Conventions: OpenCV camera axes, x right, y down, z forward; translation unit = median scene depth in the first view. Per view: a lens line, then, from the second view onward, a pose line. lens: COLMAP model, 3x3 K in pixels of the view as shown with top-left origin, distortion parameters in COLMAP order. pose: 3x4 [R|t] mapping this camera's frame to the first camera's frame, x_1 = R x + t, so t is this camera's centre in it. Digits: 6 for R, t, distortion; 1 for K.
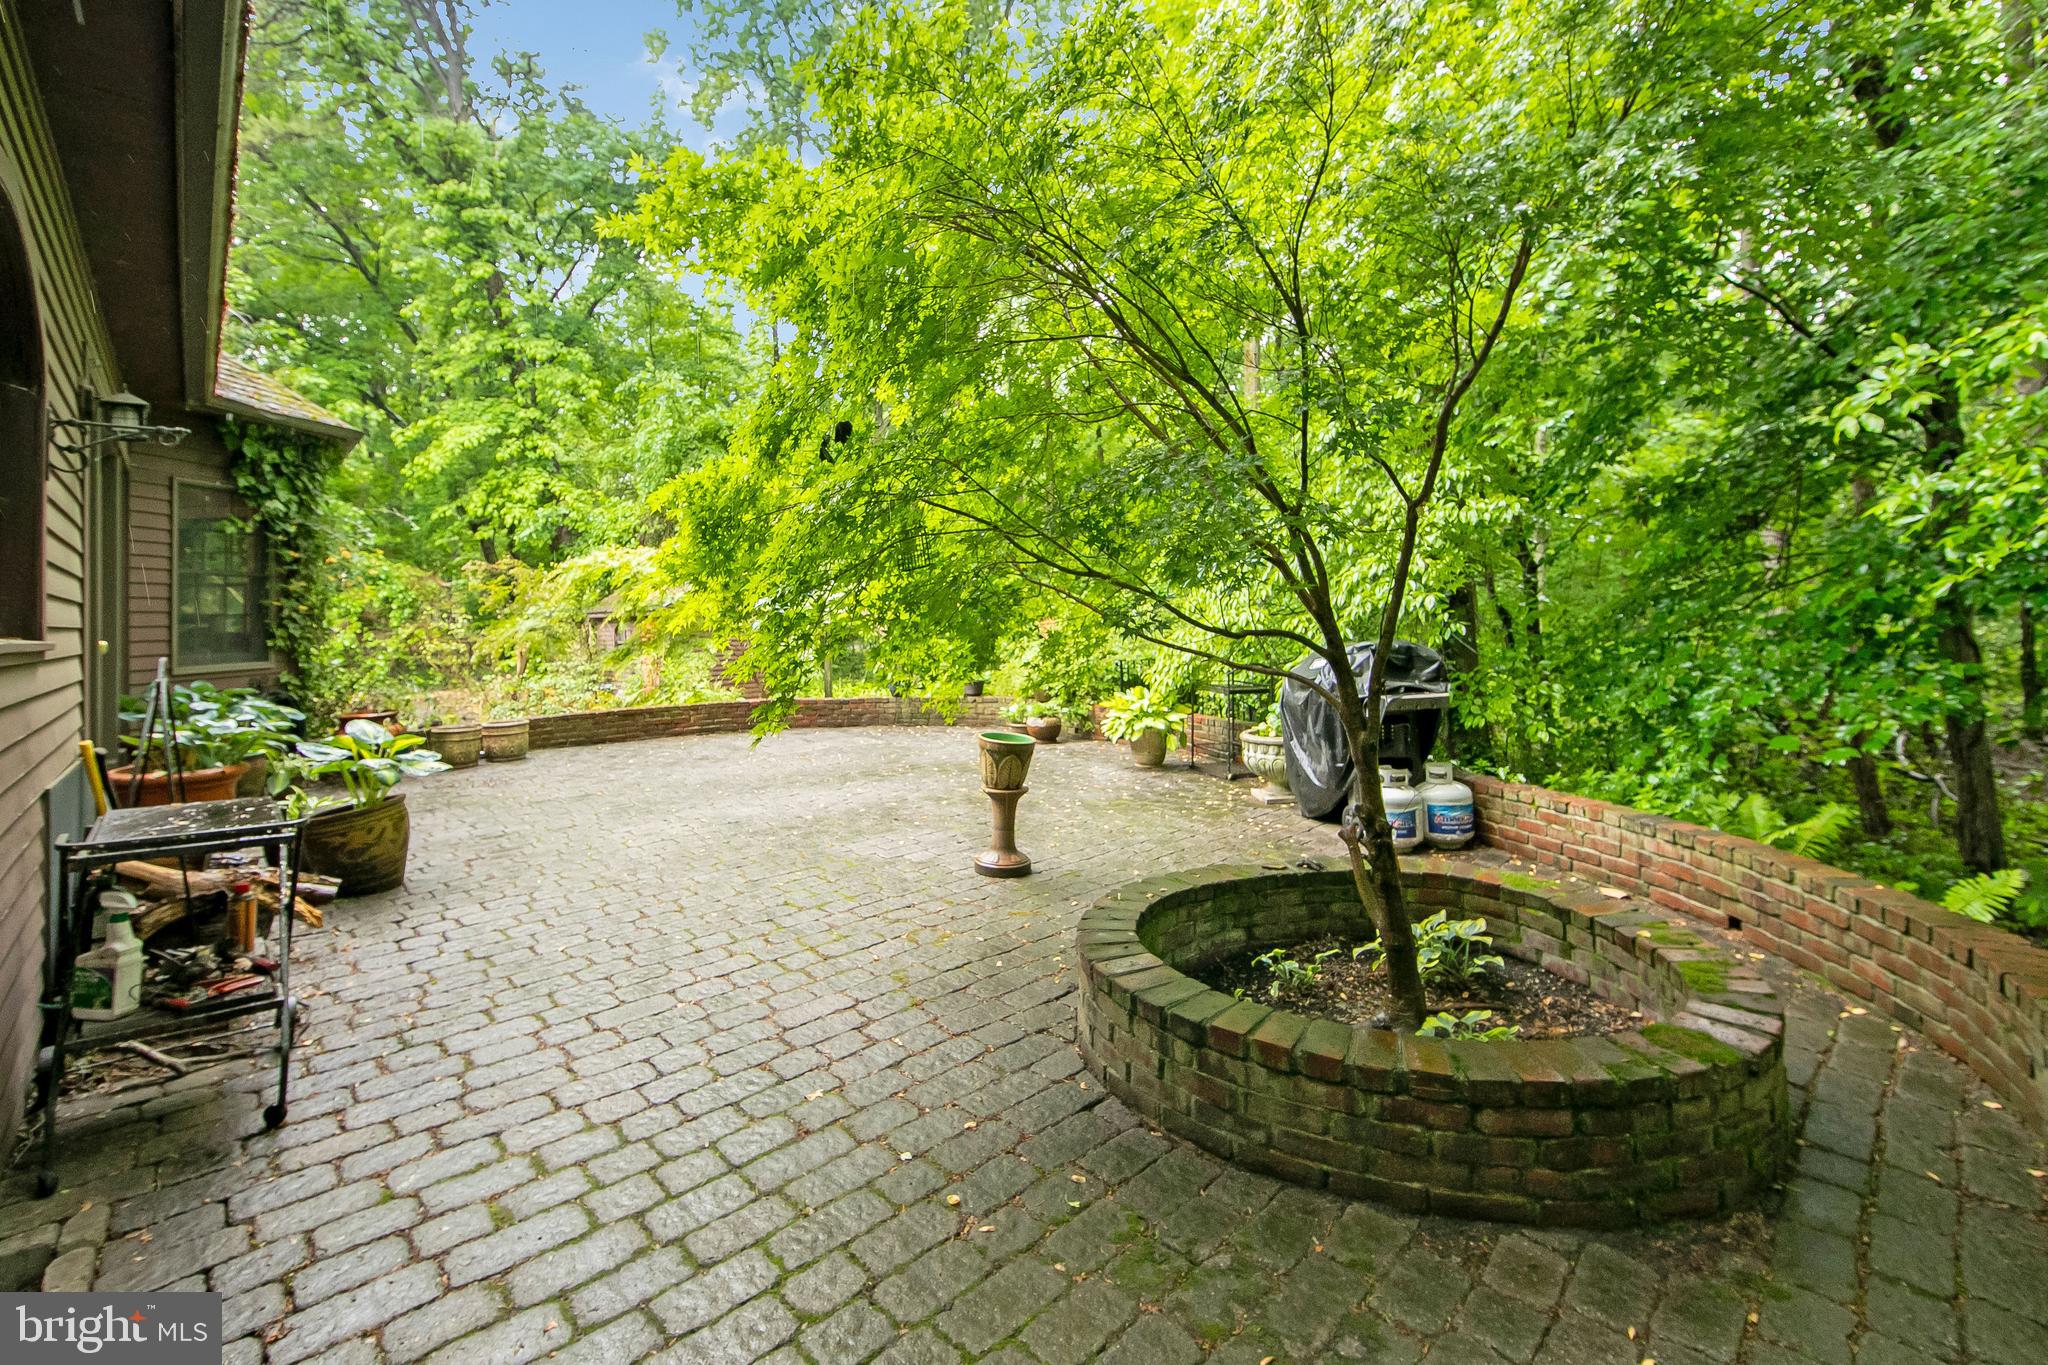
lens RADIAL K [[881.6, 0, 1033.2], [0, 881.6, 594.3], [0, 0, 1]] dist [-0.008728, 0.000979]
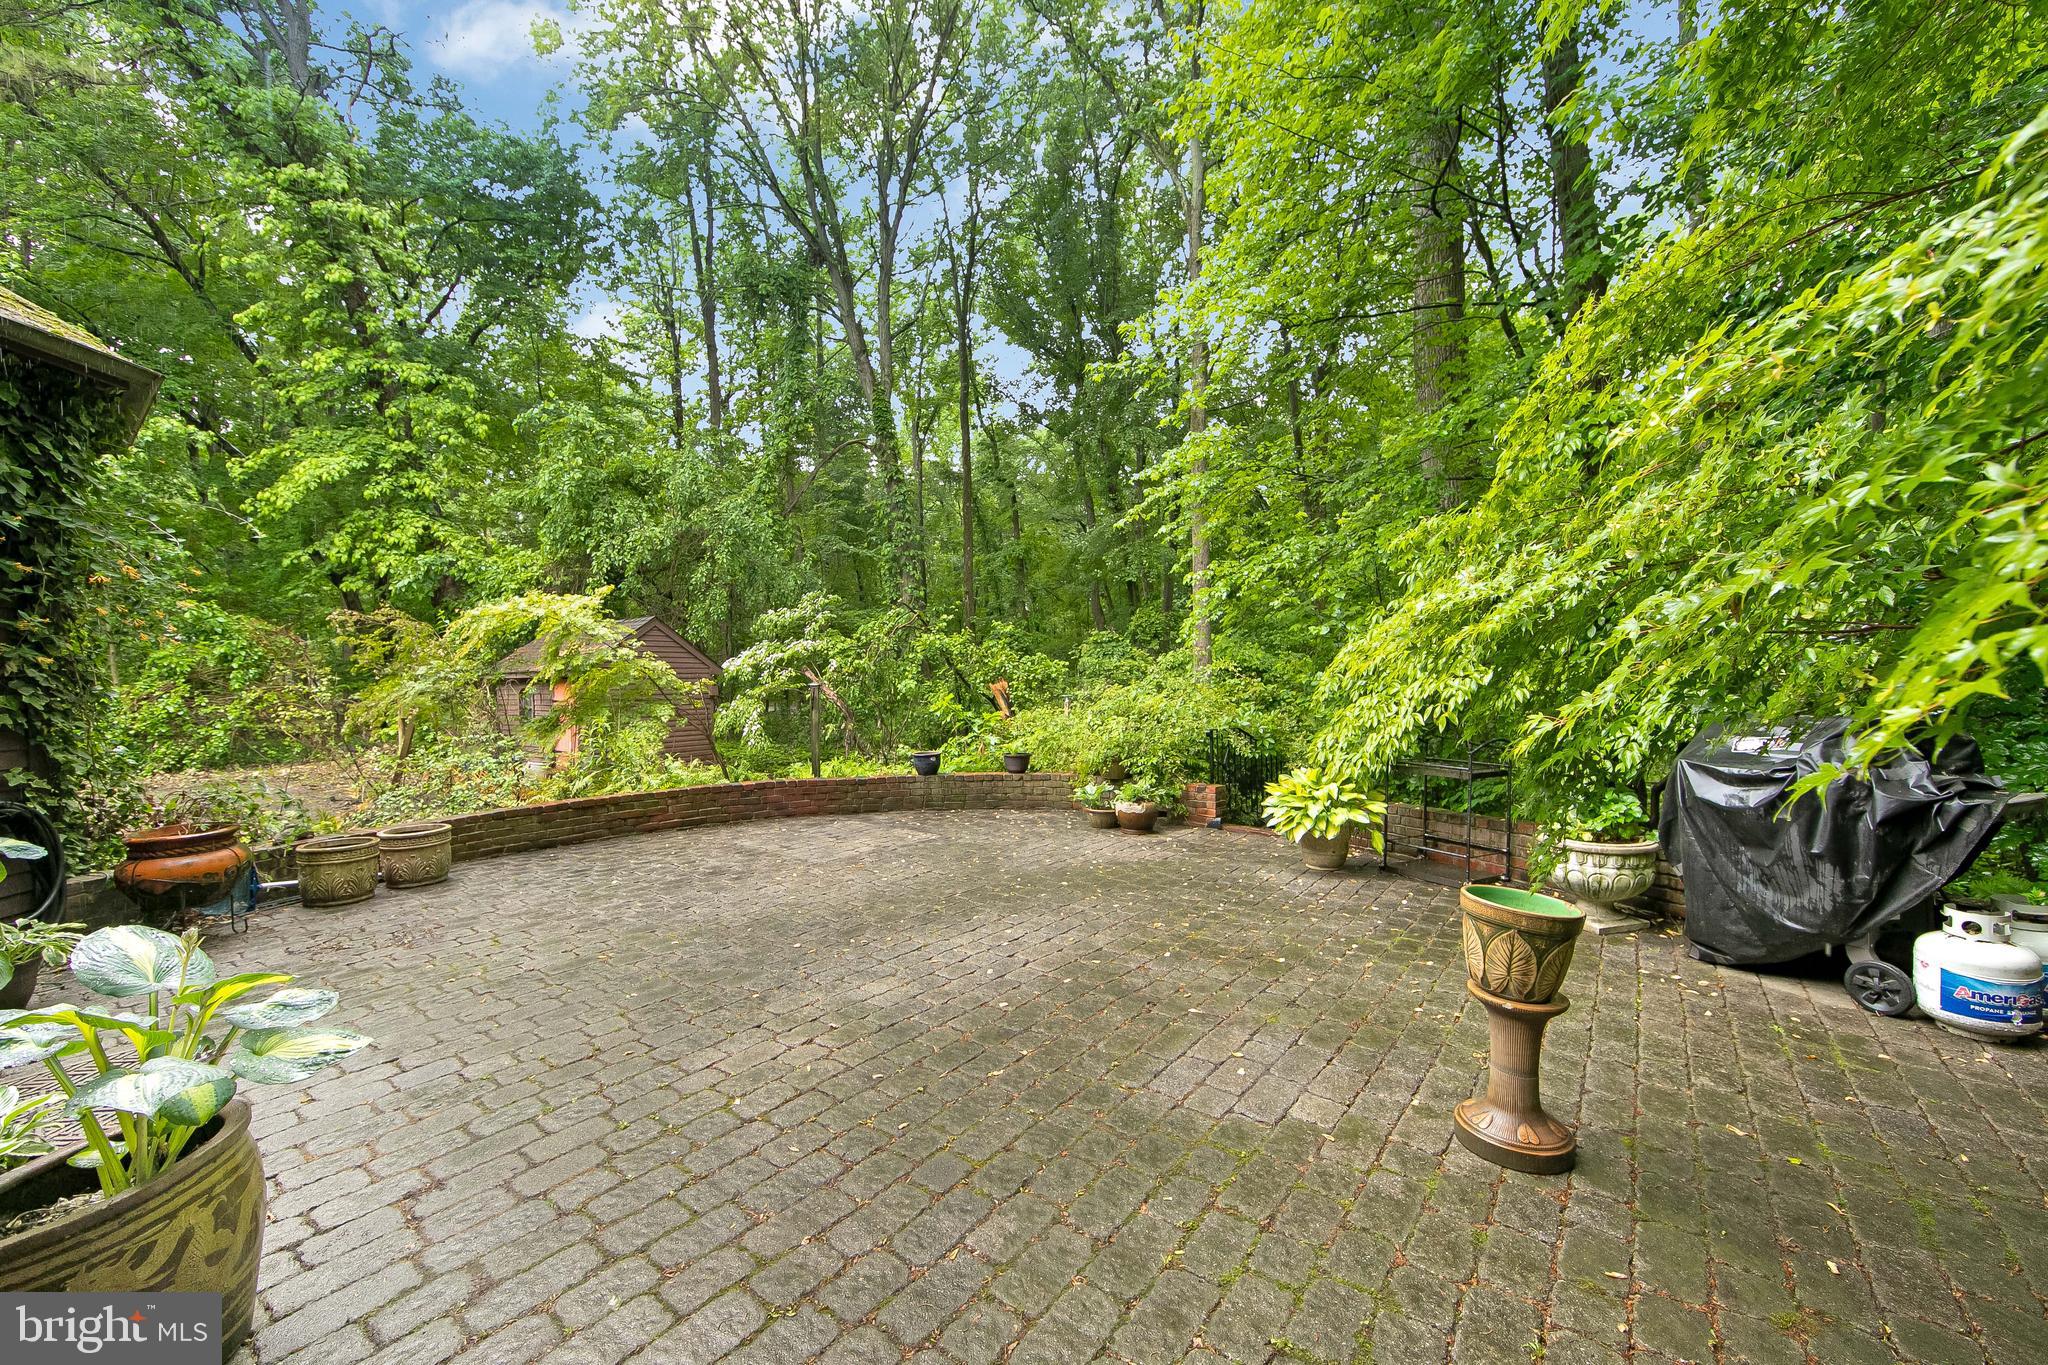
lens RADIAL K [[791.6, 0, 1012.2], [0, 791.6, 688.6], [0, 0, 1]] dist [-0.002086, -0.000198]
pose [[0.989478, -0.000476, 0.144680, -0.192884], [-0.004898, 0.999311, 0.036785, 0.008385], [-0.144598, -0.037106, 0.988794, 0.274444]]
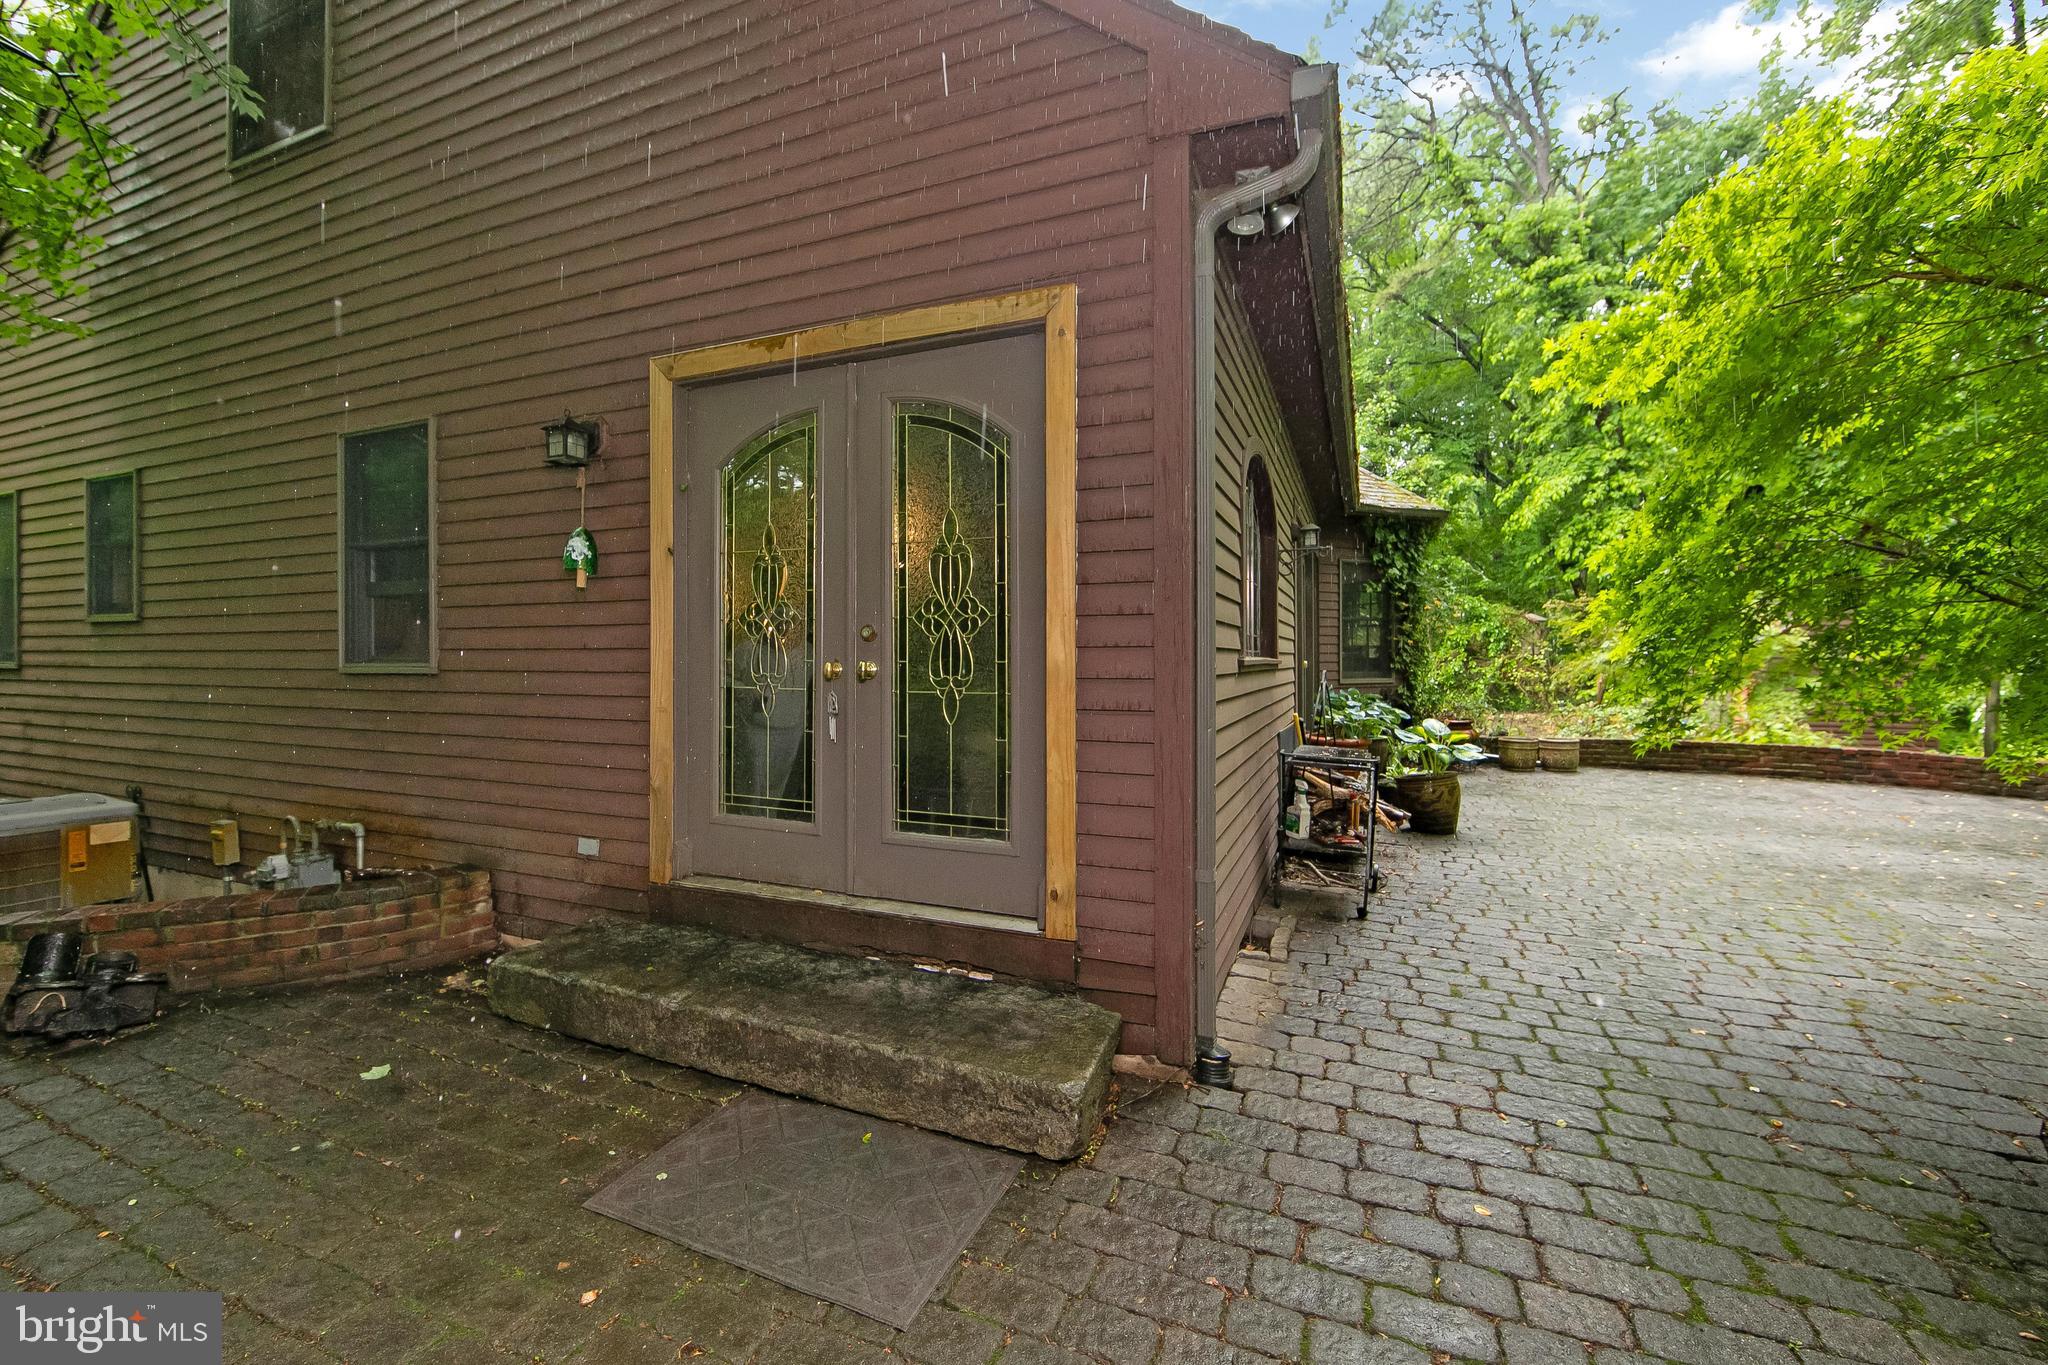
lens RADIAL K [[826.7, 0, 1014.7], [0, 826.7, 651.4], [0, 0, 1]] dist [-0.003554, -0.000735]
pose [[0.391949, 0.014831, -0.919867, 0.110924], [0.011290, 0.999717, 0.020929, -0.003136], [0.919918, -0.018588, 0.391671, -0.088953]]
